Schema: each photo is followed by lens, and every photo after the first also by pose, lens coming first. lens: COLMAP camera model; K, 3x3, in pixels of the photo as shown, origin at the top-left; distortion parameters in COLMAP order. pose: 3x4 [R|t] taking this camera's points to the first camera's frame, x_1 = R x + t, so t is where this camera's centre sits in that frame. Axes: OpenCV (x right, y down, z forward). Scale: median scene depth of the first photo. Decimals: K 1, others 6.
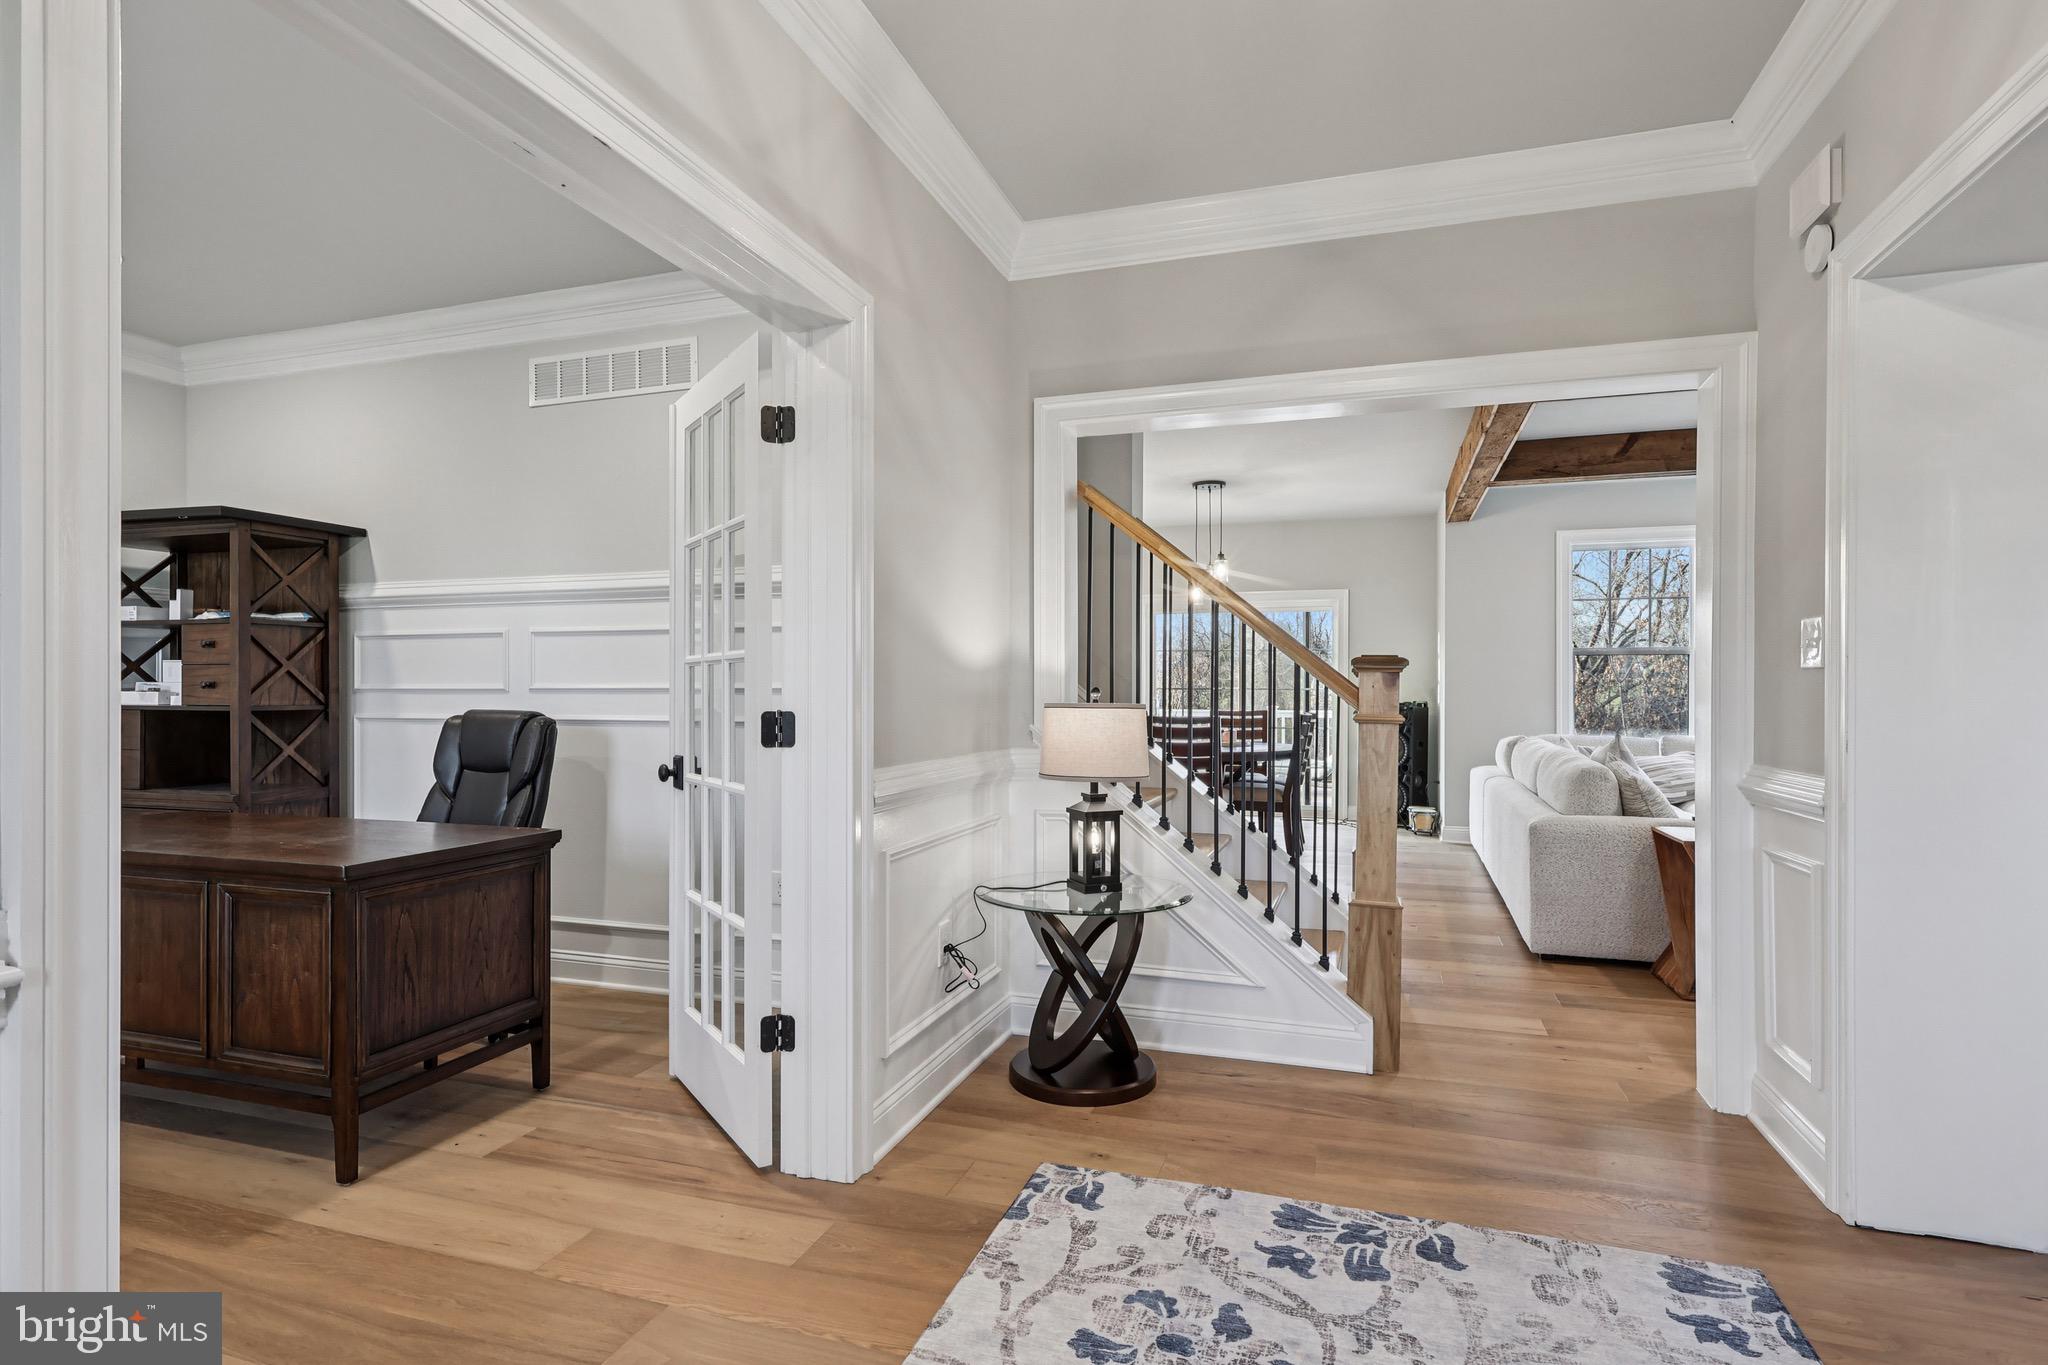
lens RADIAL K [[1021.3, 0, 1024.0], [0, 1021.3, 682.5], [0, 0, 1]] dist [-0.001042, -0.000029]
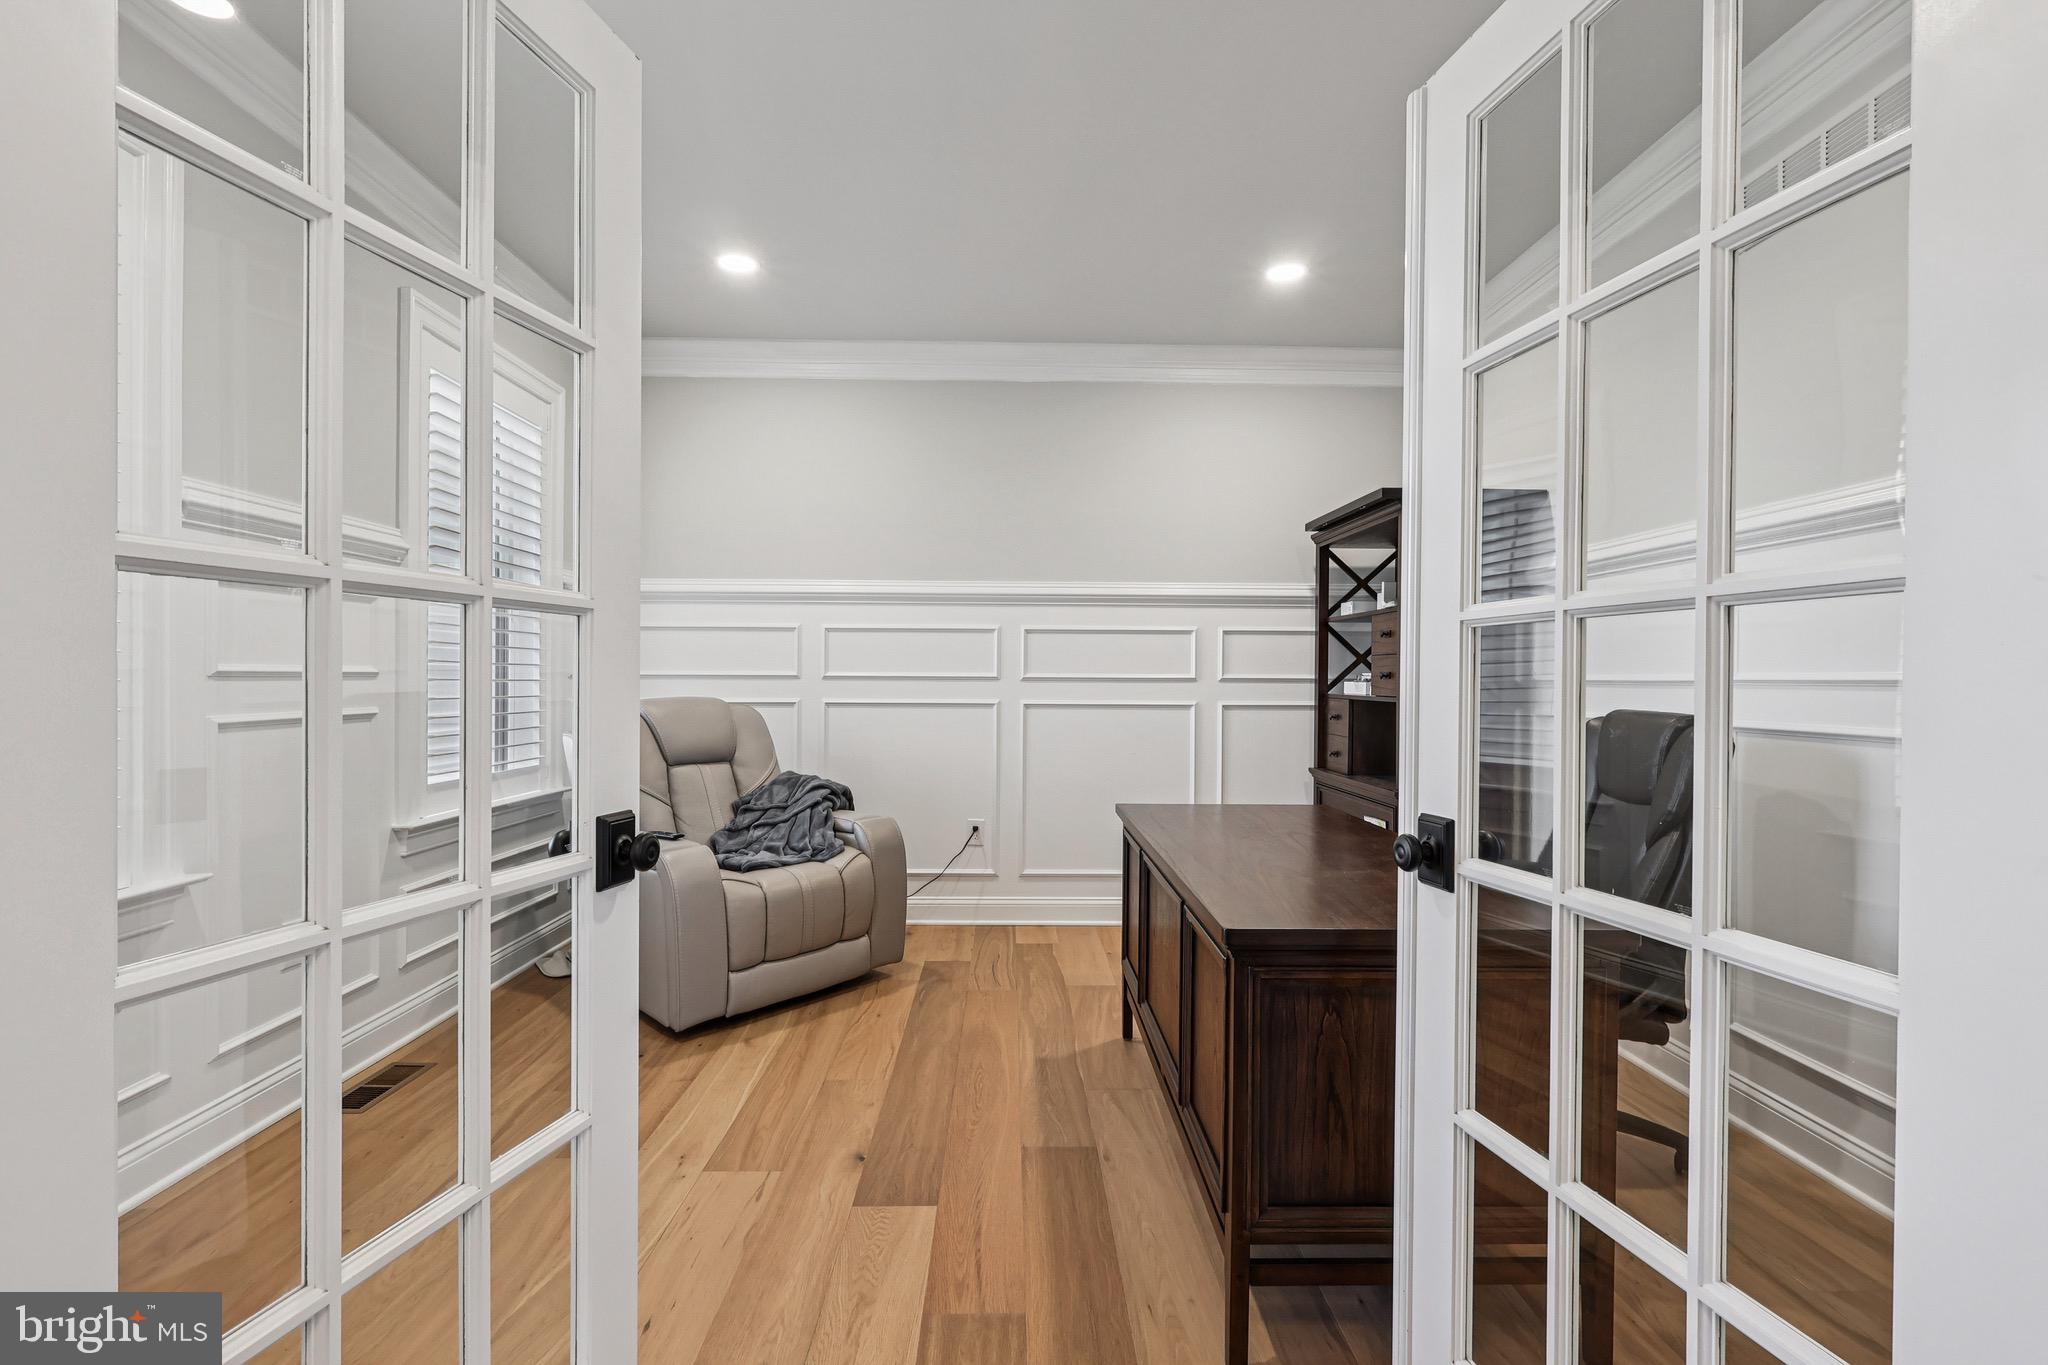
lens RADIAL K [[952.3, 0, 1025.6], [0, 952.3, 679.2], [0, 0, 1]] dist [0.001418, 0.000176]
pose [[0.334029, 0.002403, -0.942560, -0.050201], [0.000453, 0.999996, 0.002710, 0.003430], [0.942563, -0.001332, 0.334027, 0.357061]]
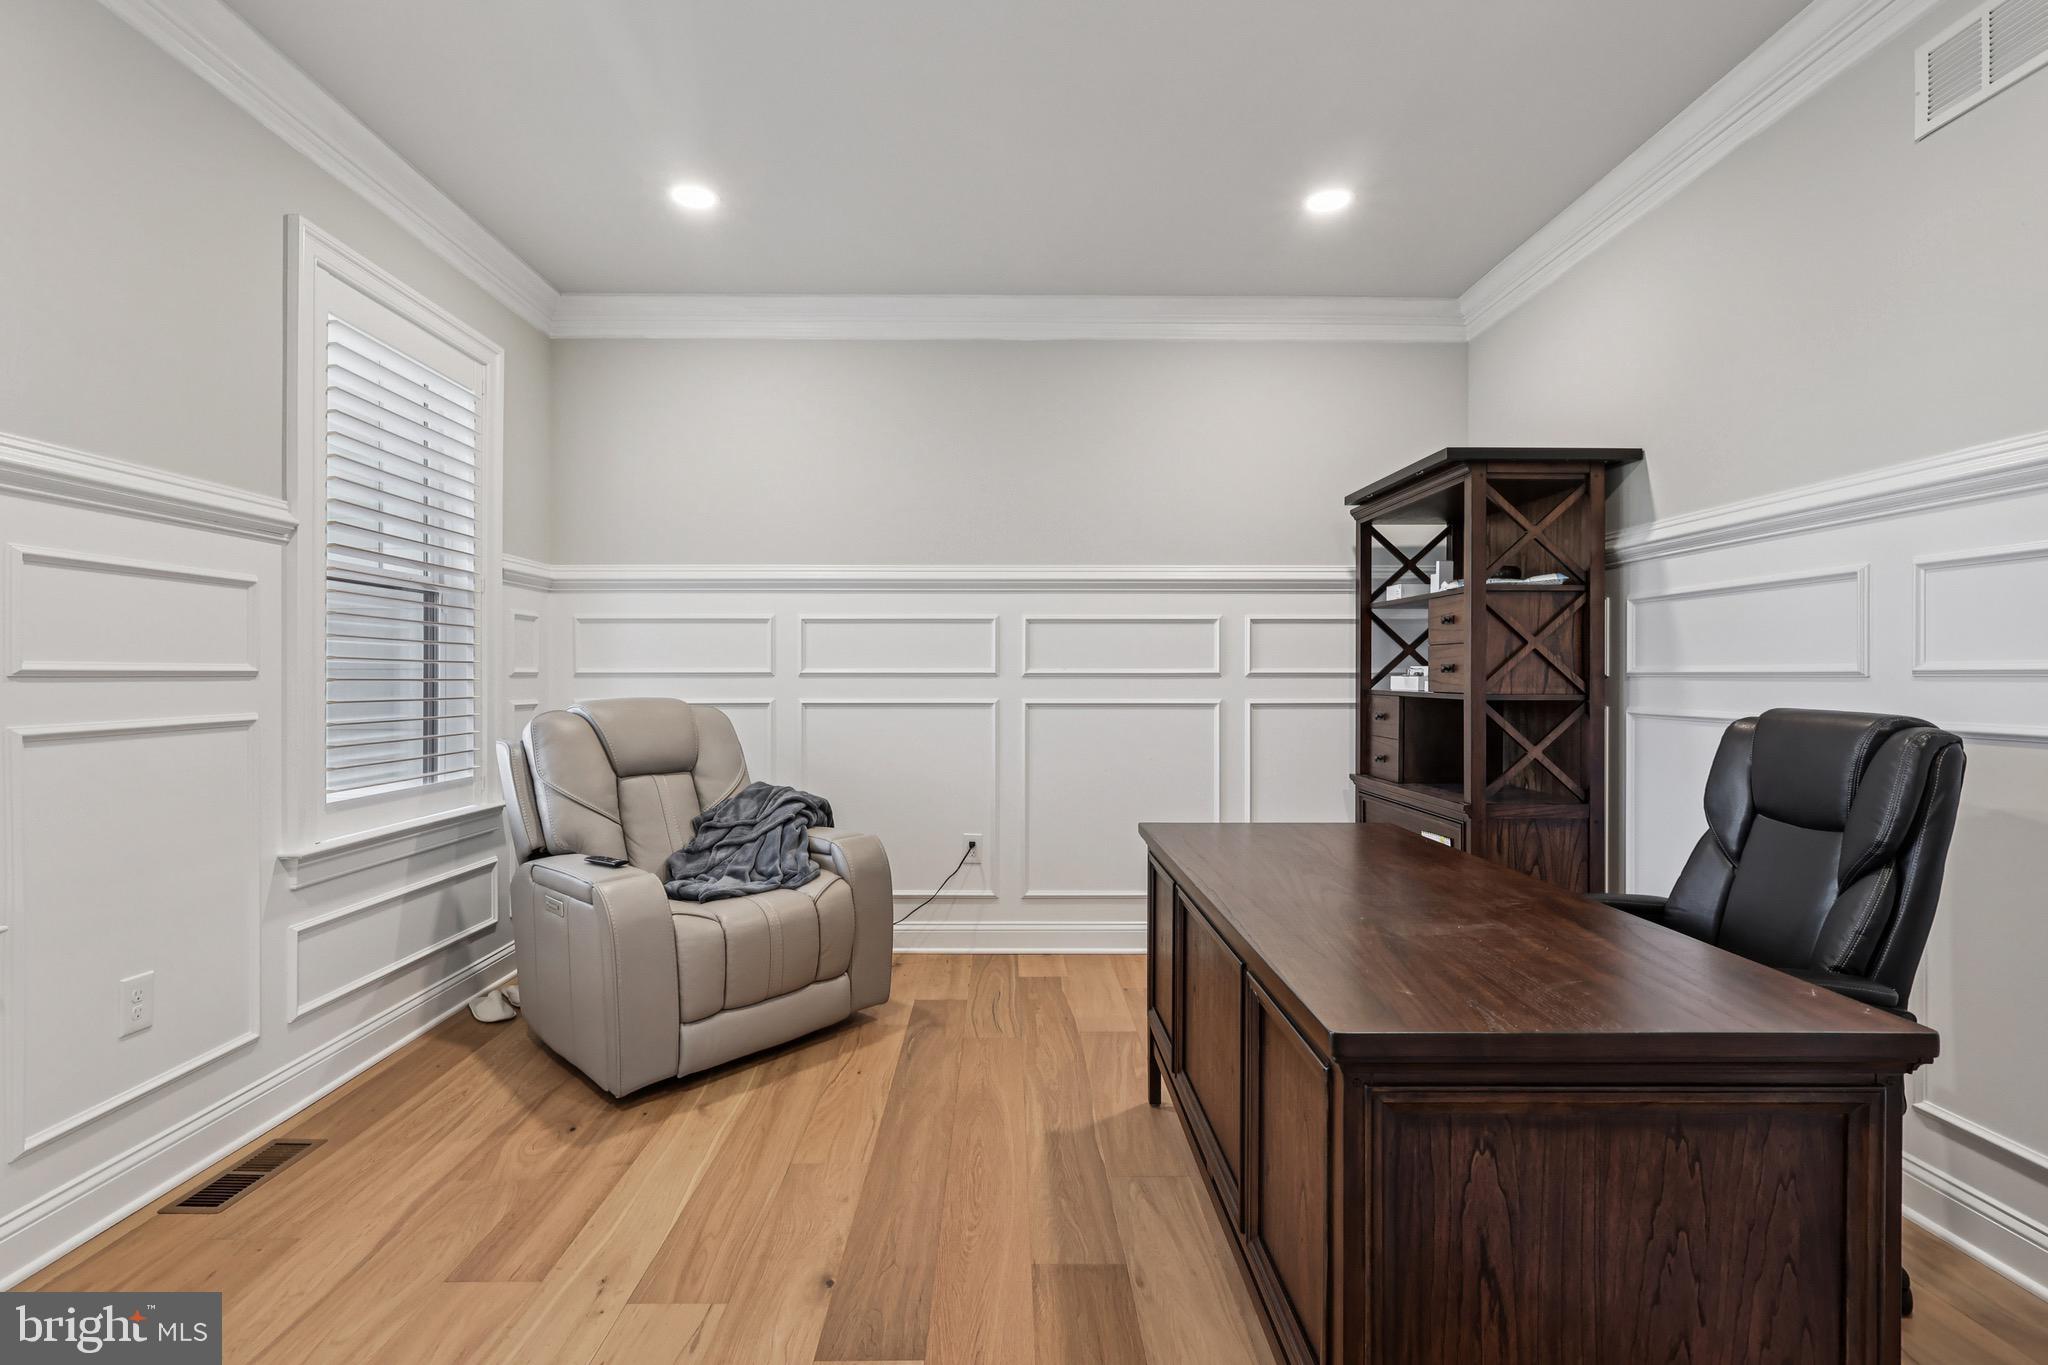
lens RADIAL K [[965.4, 0, 1001.0], [0, 965.4, 680.8], [0, 0, 1]] dist [0.002940, 0.000647]
pose [[0.312579, 0.005035, -0.949878, -0.152481], [0.006308, 0.999953, 0.007376, 0.004344], [0.949871, -0.008298, 0.312532, 0.388275]]
